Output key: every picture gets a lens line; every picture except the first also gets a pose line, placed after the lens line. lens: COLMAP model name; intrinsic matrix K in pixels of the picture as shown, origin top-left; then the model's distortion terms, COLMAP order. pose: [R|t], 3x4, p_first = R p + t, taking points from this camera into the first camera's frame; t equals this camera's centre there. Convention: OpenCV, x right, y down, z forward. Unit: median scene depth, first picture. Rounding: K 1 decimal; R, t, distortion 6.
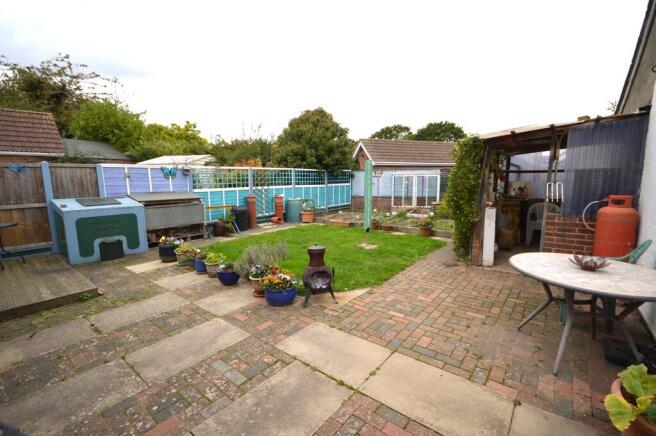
lens RADIAL K [[288.2, 0, 330.1], [0, 288.2, 216.6], [0, 0, 1]] dist [-0.003519, -0.002247]
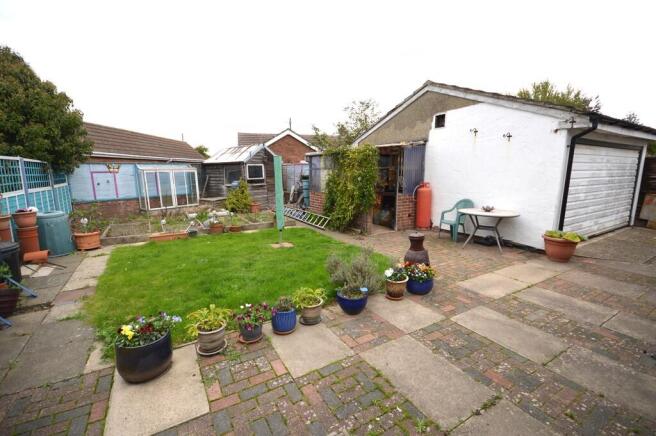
lens RADIAL K [[288.2, 0, 326.7], [0, 288.2, 218.8], [0, 0, 1]] dist [-0.003519, -0.002247]
pose [[0.372145, -0.149265, 0.916094, -1.040157], [0.124842, 0.986065, 0.109951, -0.111033], [-0.919740, 0.073449, 0.385594, 0.726706]]
